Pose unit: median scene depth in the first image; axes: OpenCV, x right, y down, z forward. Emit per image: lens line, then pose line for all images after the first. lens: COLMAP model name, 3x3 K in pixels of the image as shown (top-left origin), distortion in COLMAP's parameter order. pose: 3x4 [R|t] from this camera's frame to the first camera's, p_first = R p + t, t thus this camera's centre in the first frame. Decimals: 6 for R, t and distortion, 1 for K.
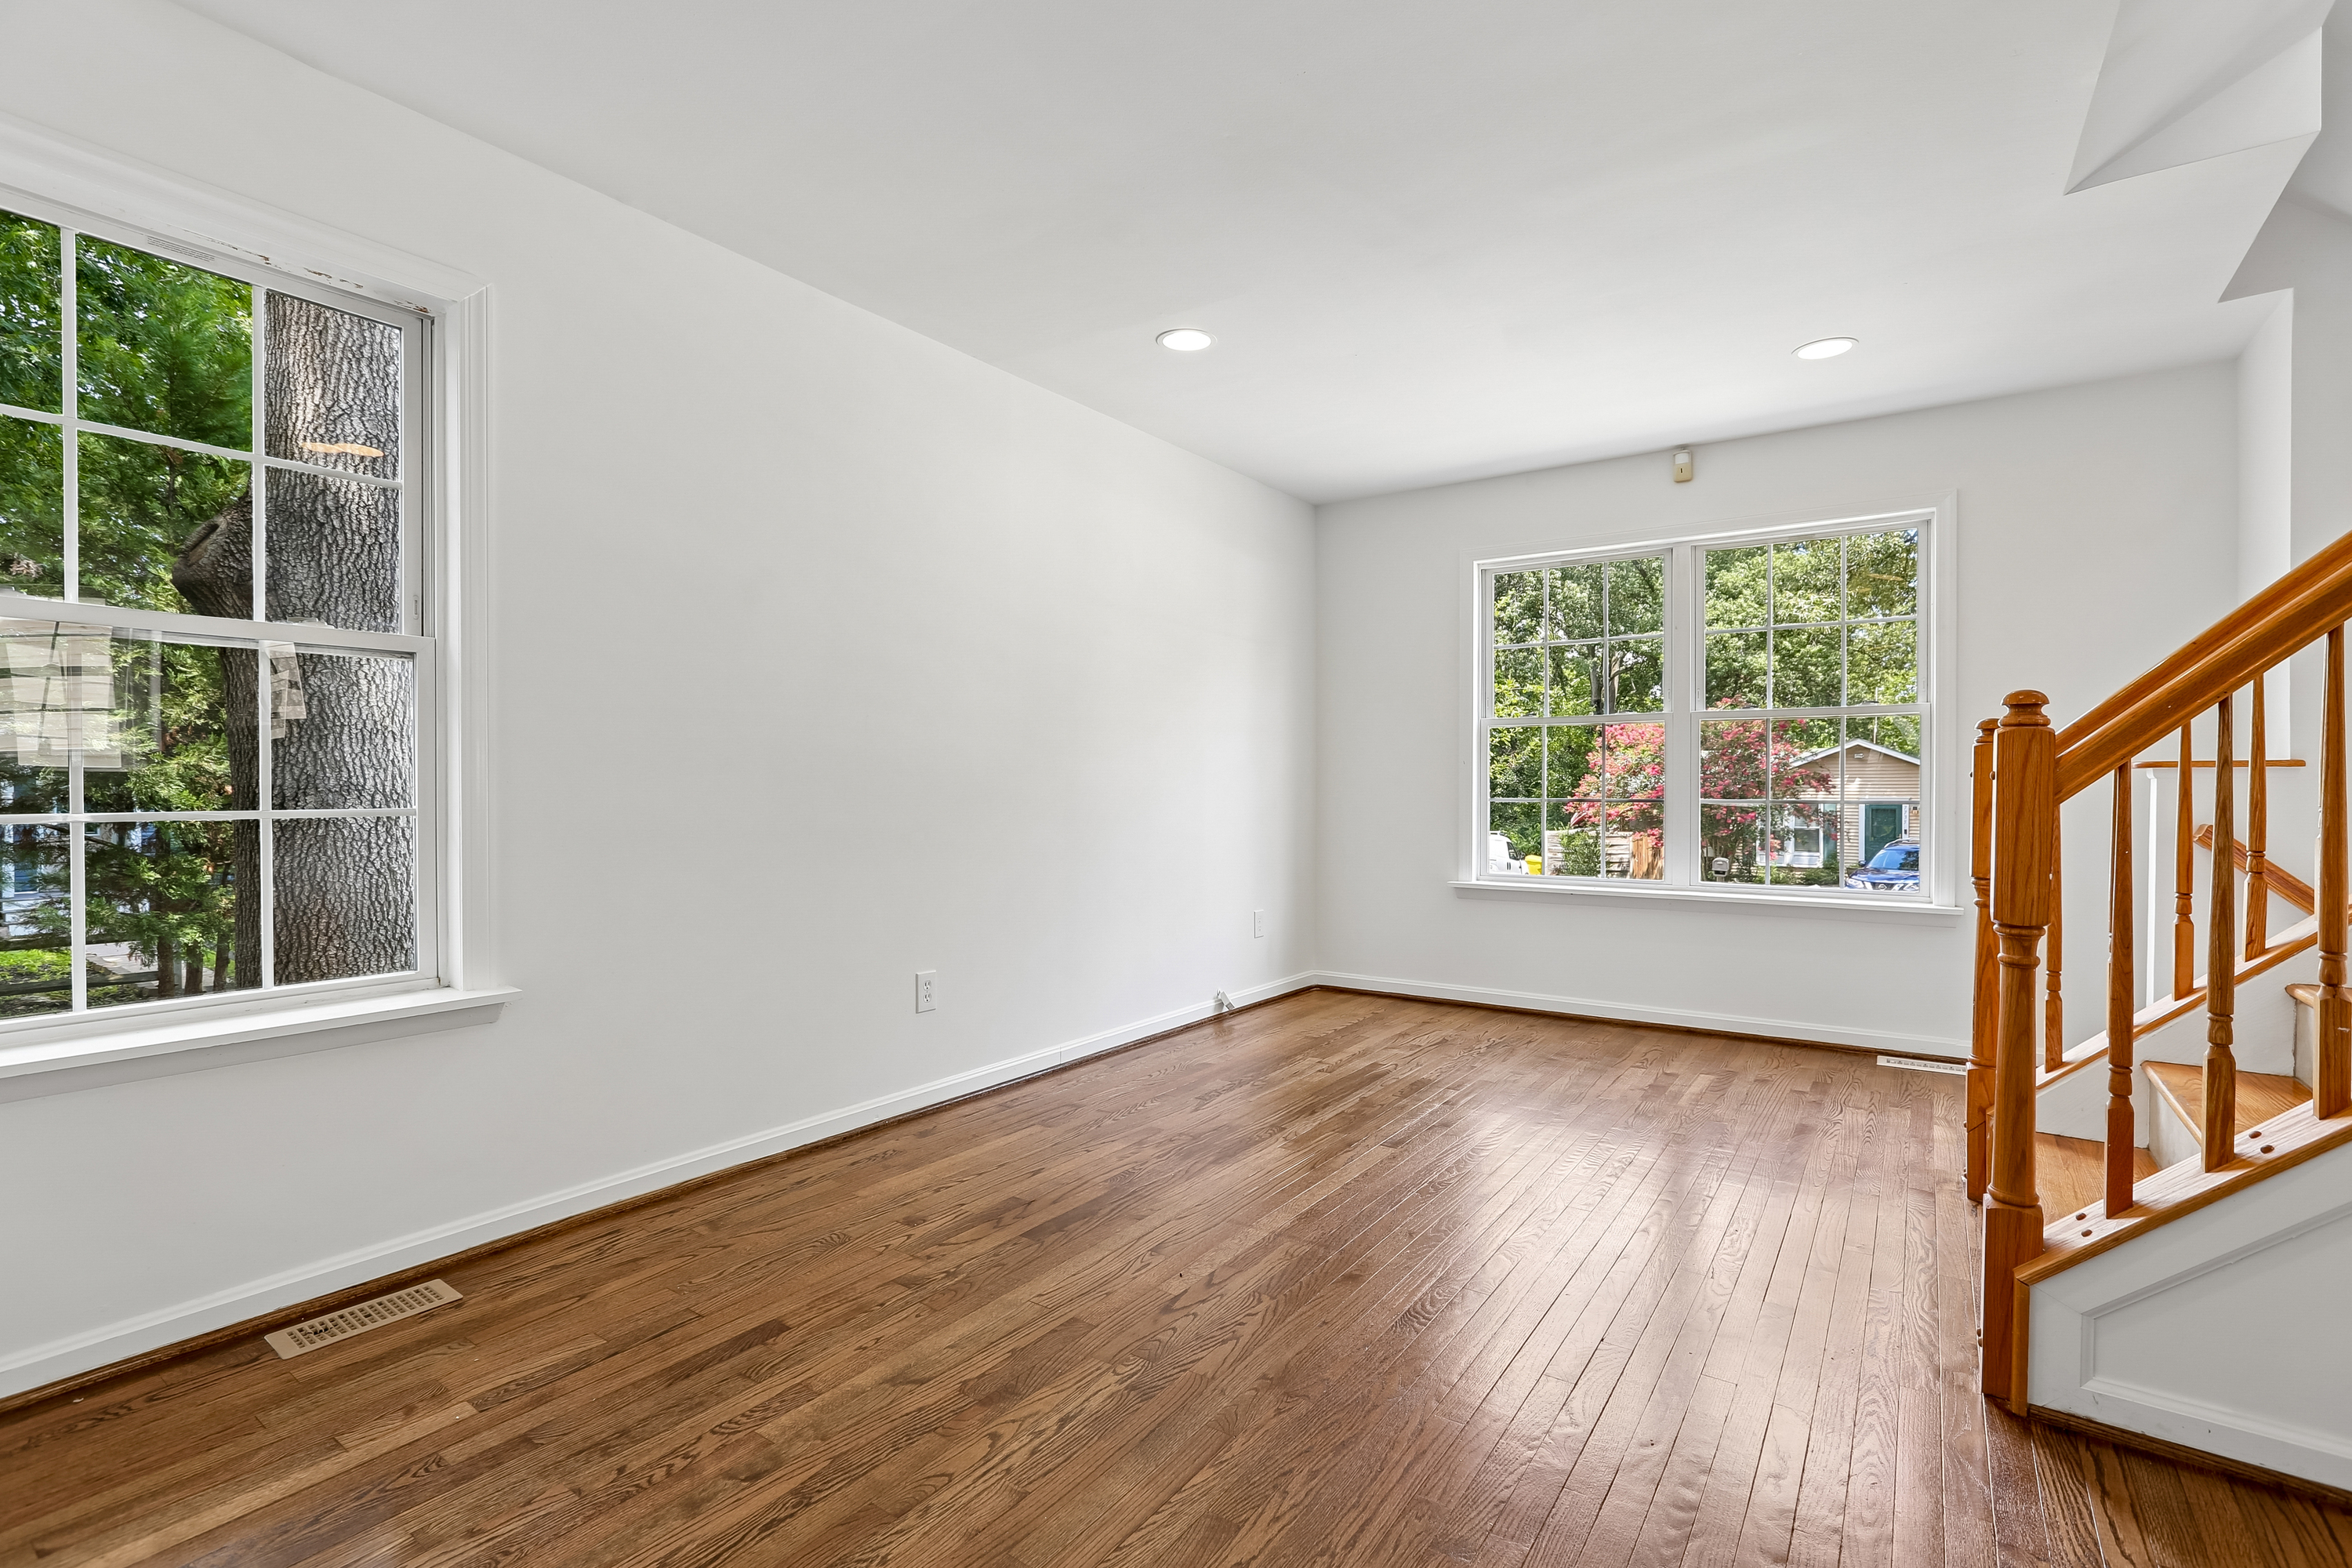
lens RADIAL K [[1082.5, 0, 1176.0], [0, 1082.5, 784.0], [0, 0, 1]] dist [0.001537, 0.000515]
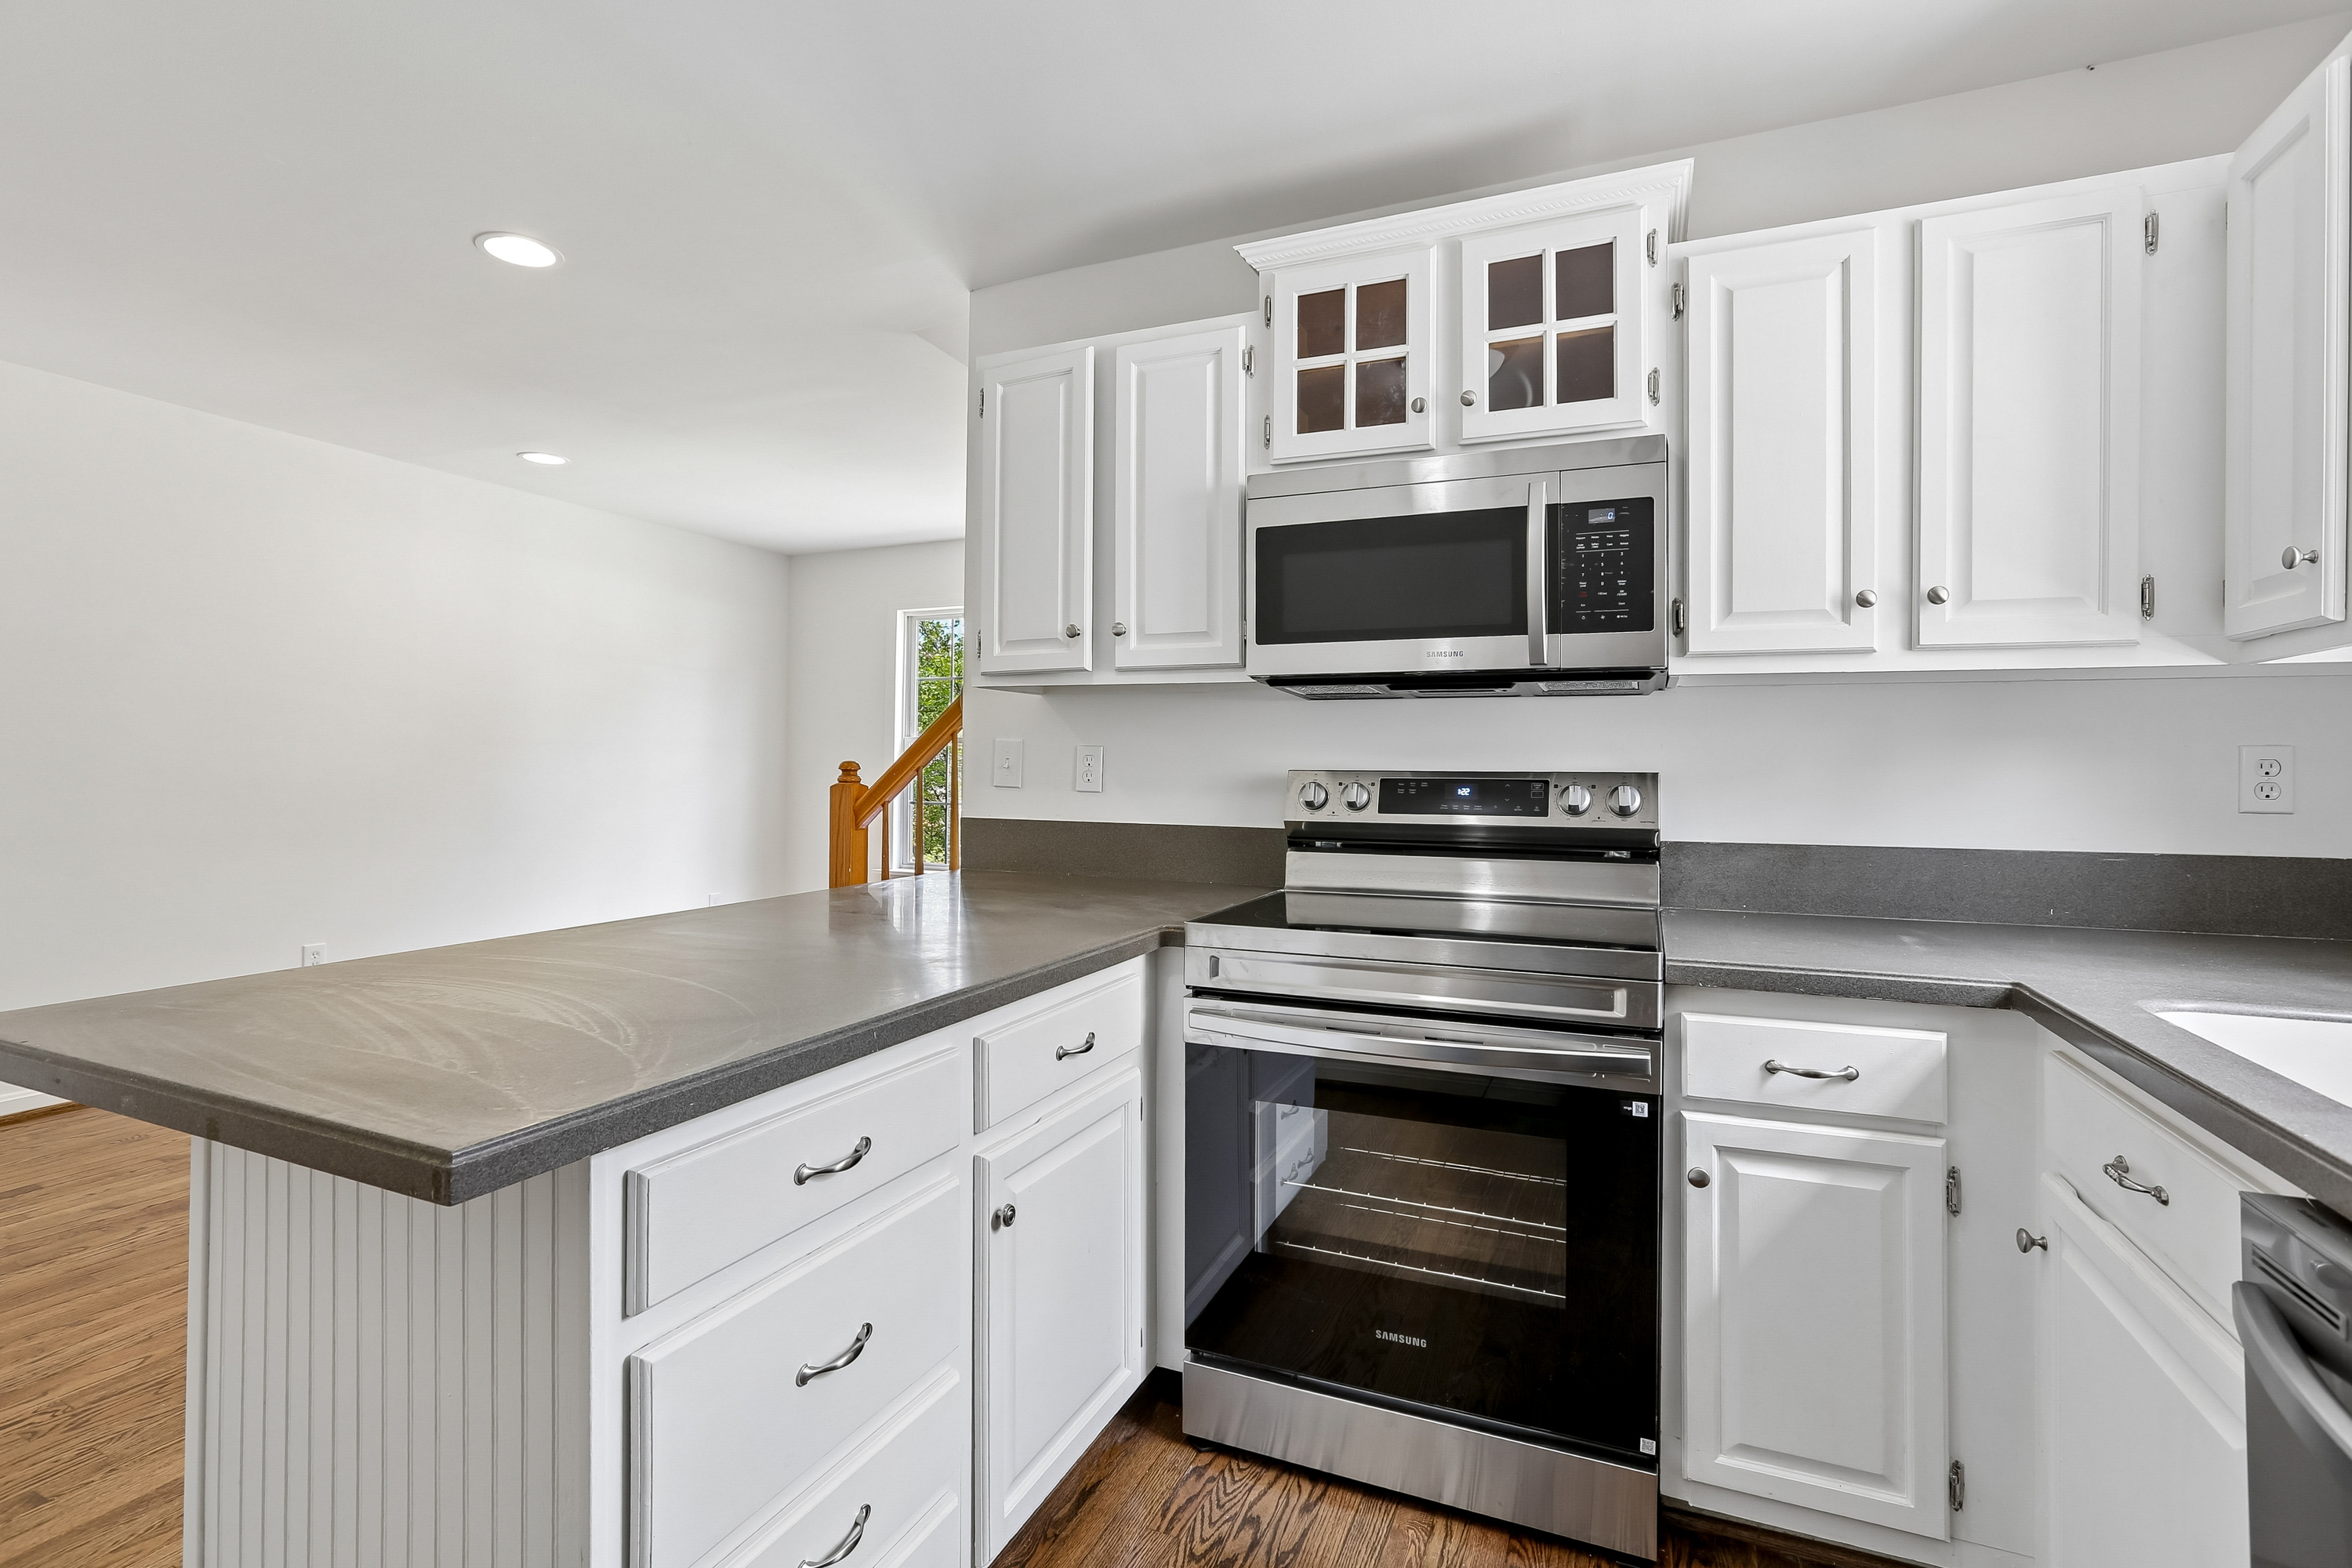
lens RADIAL K [[1101.8, 0, 1163.6], [0, 1101.8, 751.5], [0, 0, 1]] dist [-0.047936, 0.024436]
pose [[0.981865, 0.009071, 0.189363, 0.941579], [-0.006459, 0.999875, -0.014408, -0.079888], [-0.189470, 0.012924, 0.981801, -0.795052]]
